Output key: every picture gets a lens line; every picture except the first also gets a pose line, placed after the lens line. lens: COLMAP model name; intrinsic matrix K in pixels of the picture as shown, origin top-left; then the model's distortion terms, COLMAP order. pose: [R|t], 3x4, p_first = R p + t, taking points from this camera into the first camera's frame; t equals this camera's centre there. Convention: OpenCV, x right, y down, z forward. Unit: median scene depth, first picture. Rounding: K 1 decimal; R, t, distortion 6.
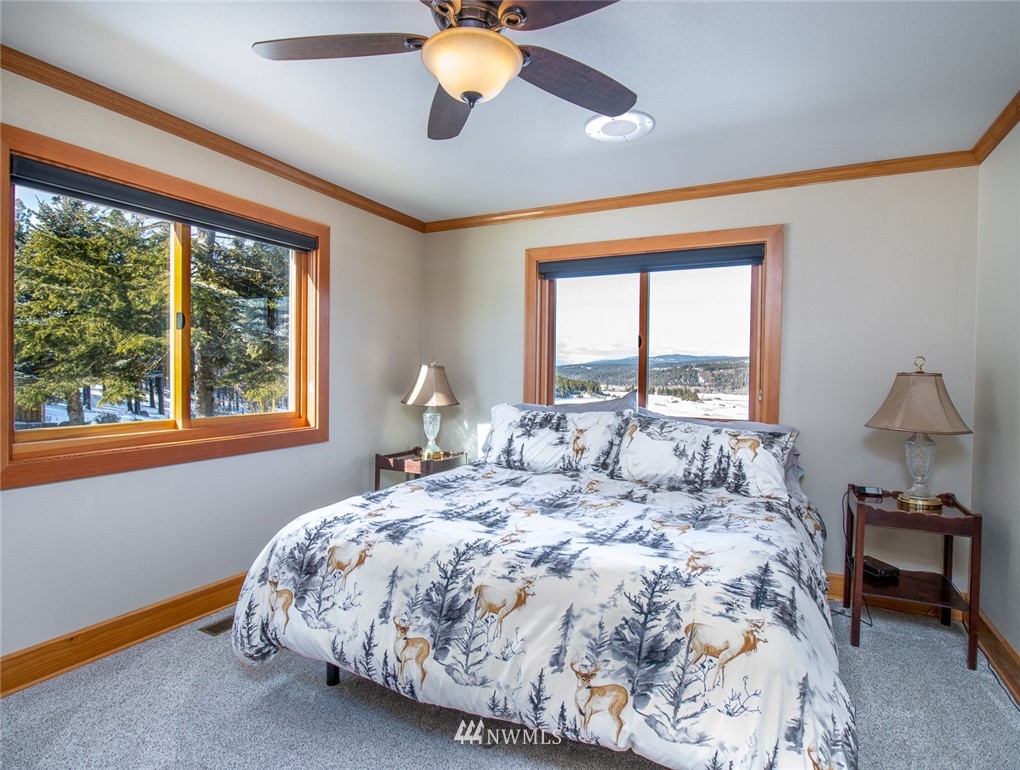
lens RADIAL K [[537.5, 0, 513.9], [0, 537.5, 383.5], [0, 0, 1]] dist [0.002760, -0.014836]
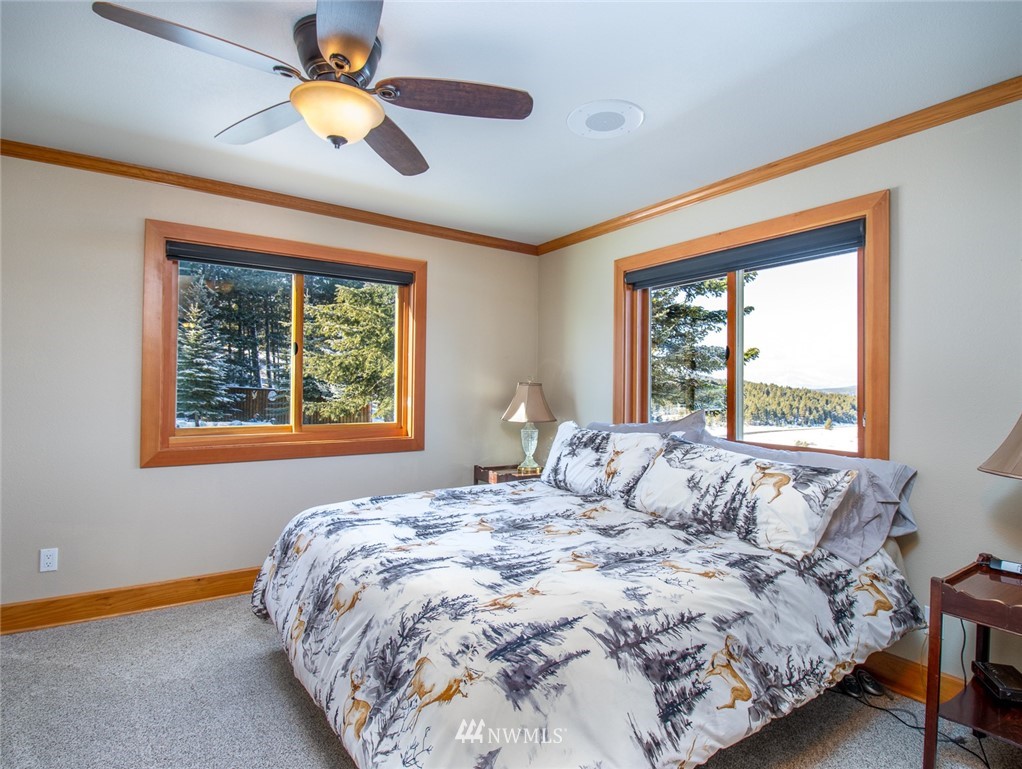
lens RADIAL K [[537.1, 0, 519.6], [0, 537.1, 382.3], [0, 0, 1]] dist [0.003631, -0.017047]
pose [[0.873850, -0.006688, -0.486149, 0.492206], [-0.012903, 0.999234, -0.036941, 0.004862], [0.486024, 0.038553, 0.873095, 0.138986]]
